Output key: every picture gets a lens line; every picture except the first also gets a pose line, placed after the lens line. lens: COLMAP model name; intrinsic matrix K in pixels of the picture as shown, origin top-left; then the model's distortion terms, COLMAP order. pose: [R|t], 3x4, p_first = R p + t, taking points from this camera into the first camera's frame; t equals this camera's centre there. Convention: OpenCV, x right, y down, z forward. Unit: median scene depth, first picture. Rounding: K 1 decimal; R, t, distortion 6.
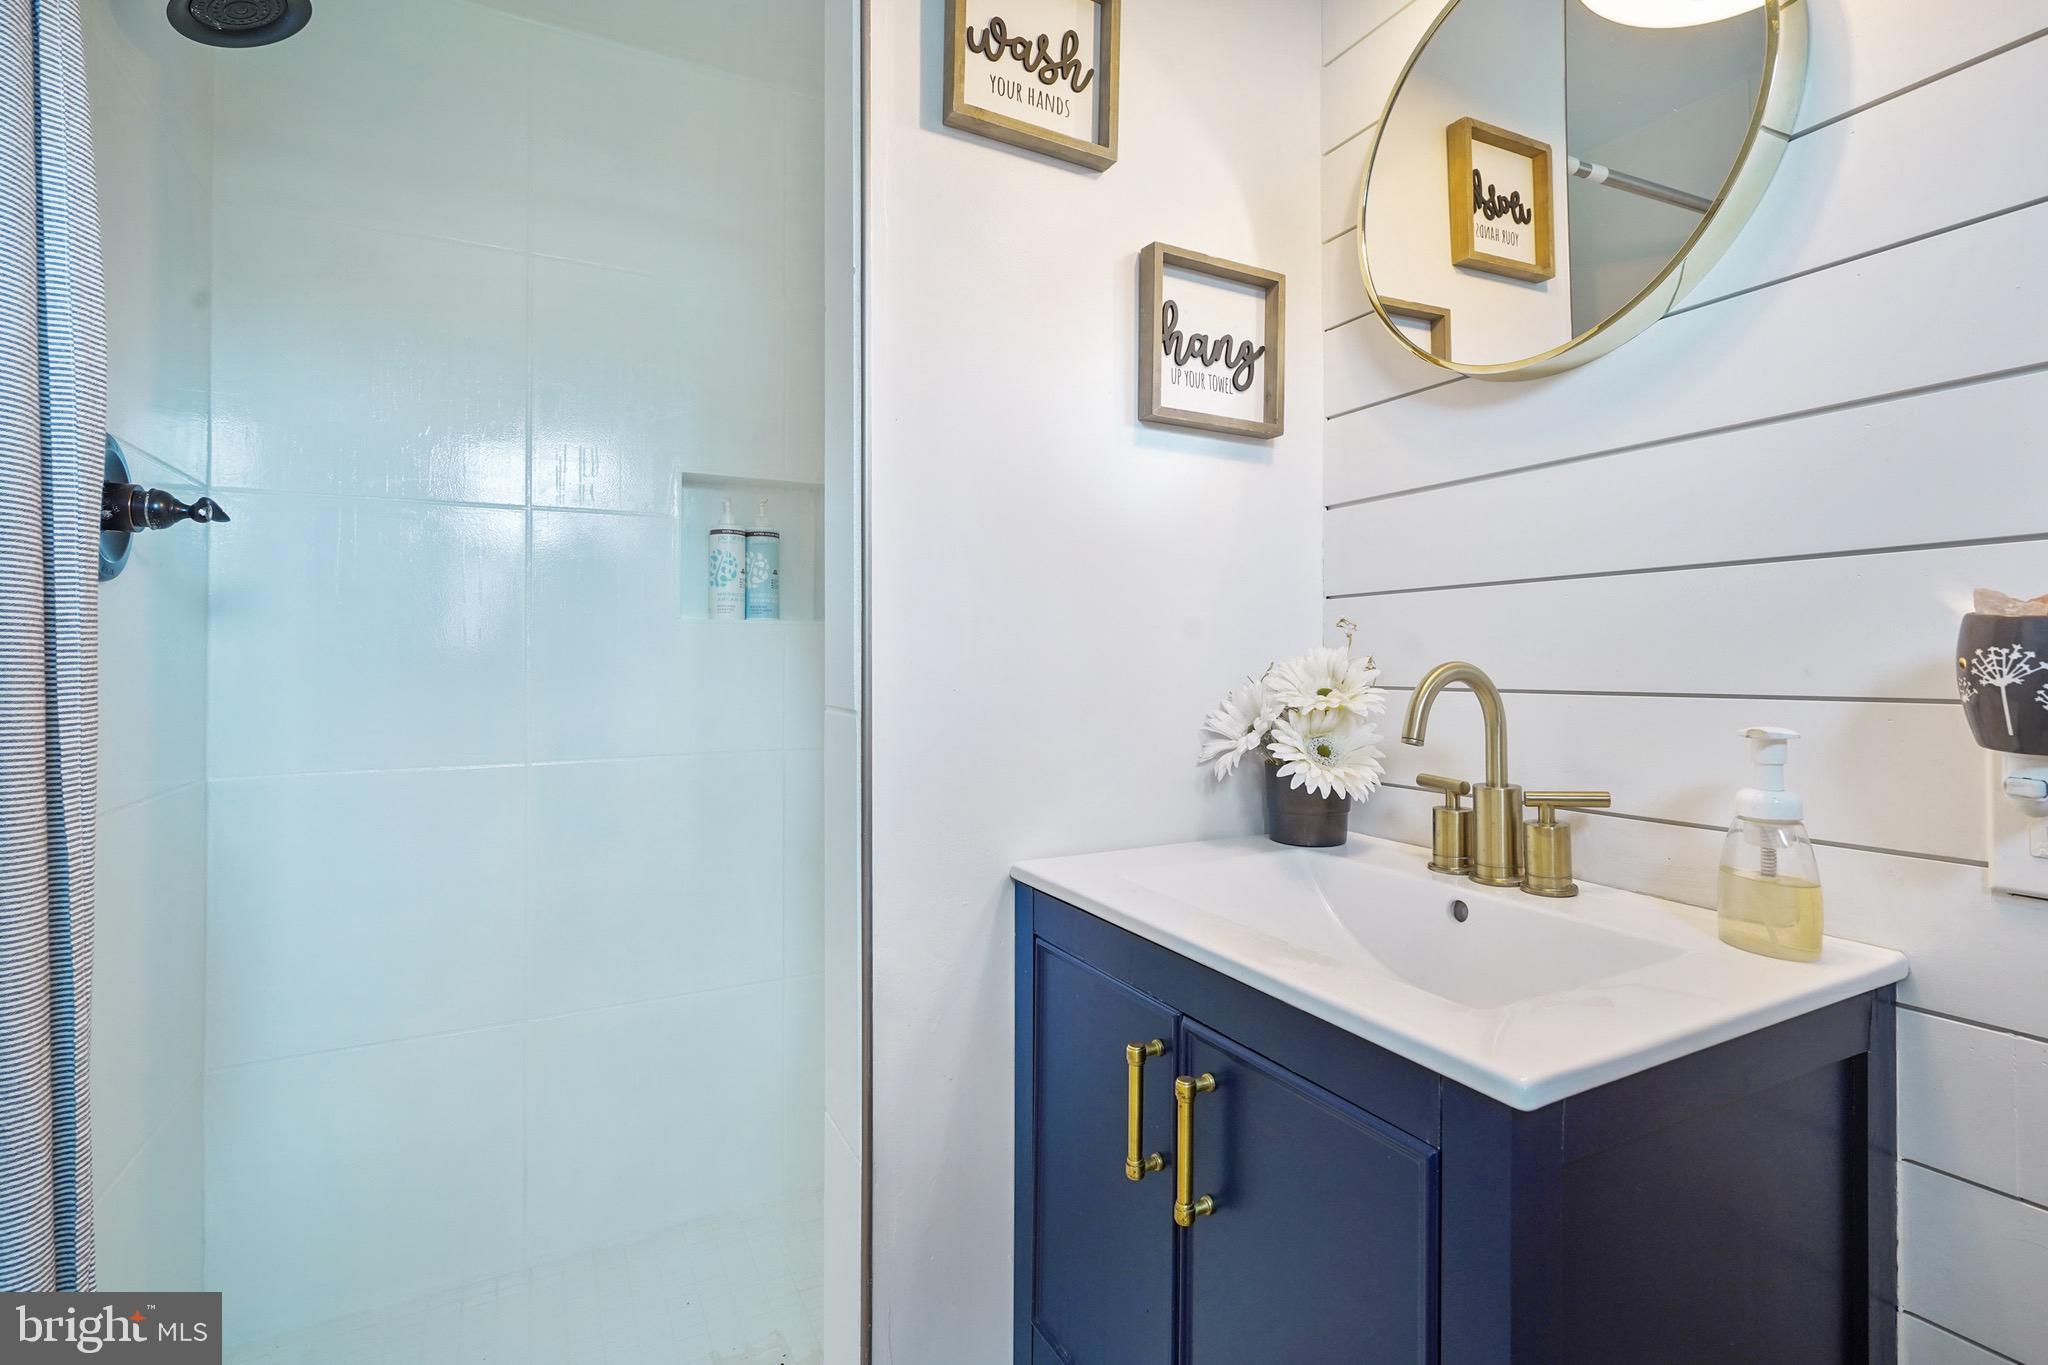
lens RADIAL K [[957.3, 0, 1026.8], [0, 957.3, 653.8], [0, 0, 1]] dist [-0.001333, -0.000048]
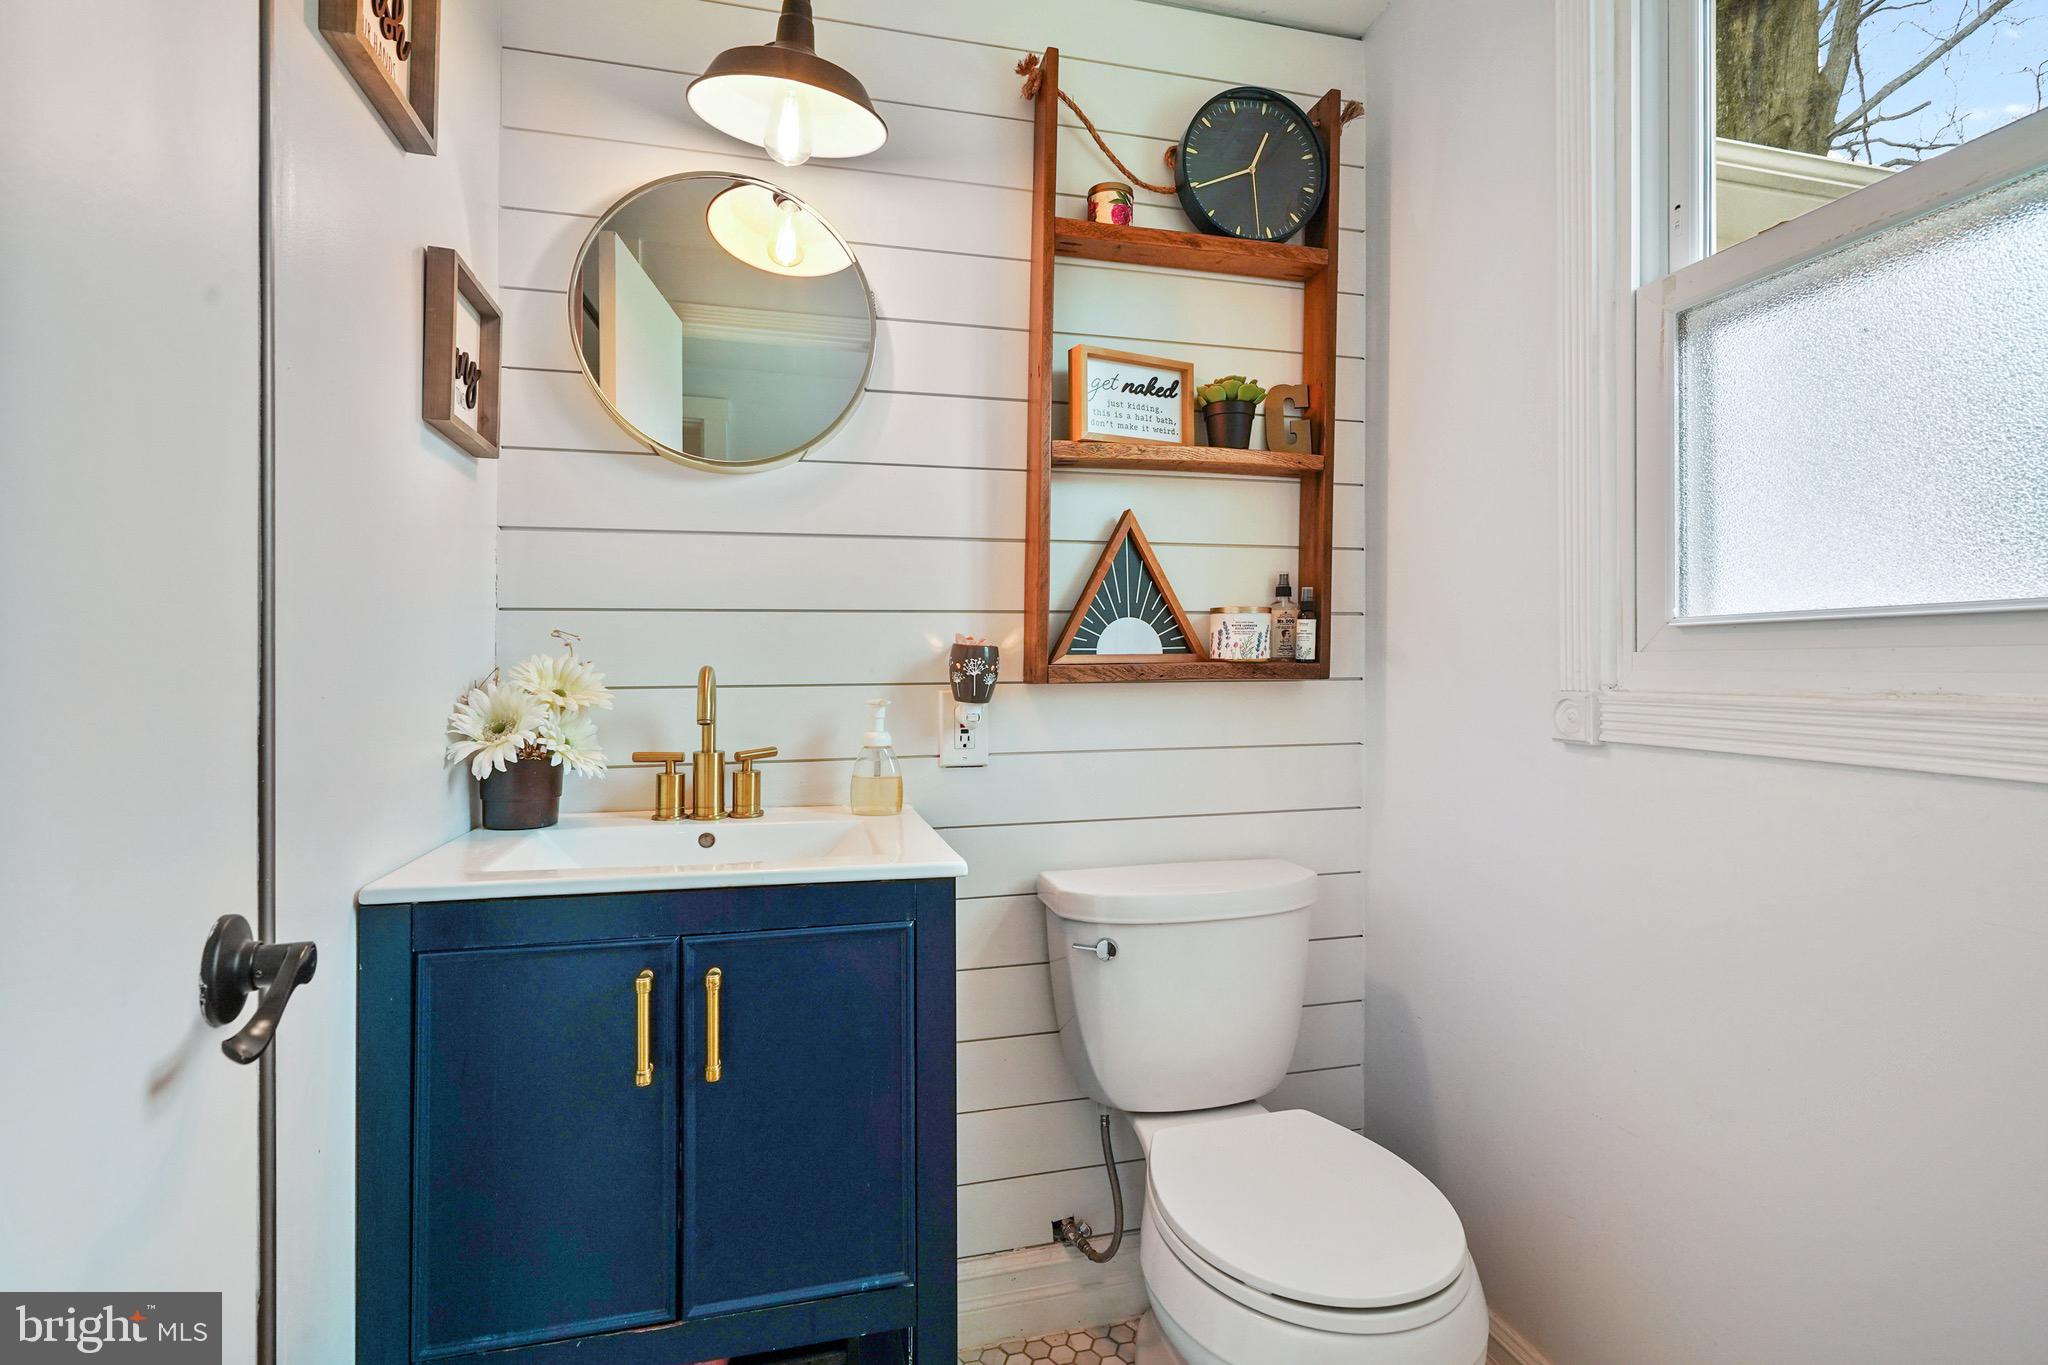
lens RADIAL K [[927.7, 0, 1014.1], [0, 927.7, 681.7], [0, 0, 1]] dist [-0.002618, 0.000262]
pose [[0.251794, -0.016483, 0.967640, -0.724261], [-0.007338, 0.999794, 0.018940, 0.001027], [-0.967753, -0.011870, 0.251621, 0.191877]]
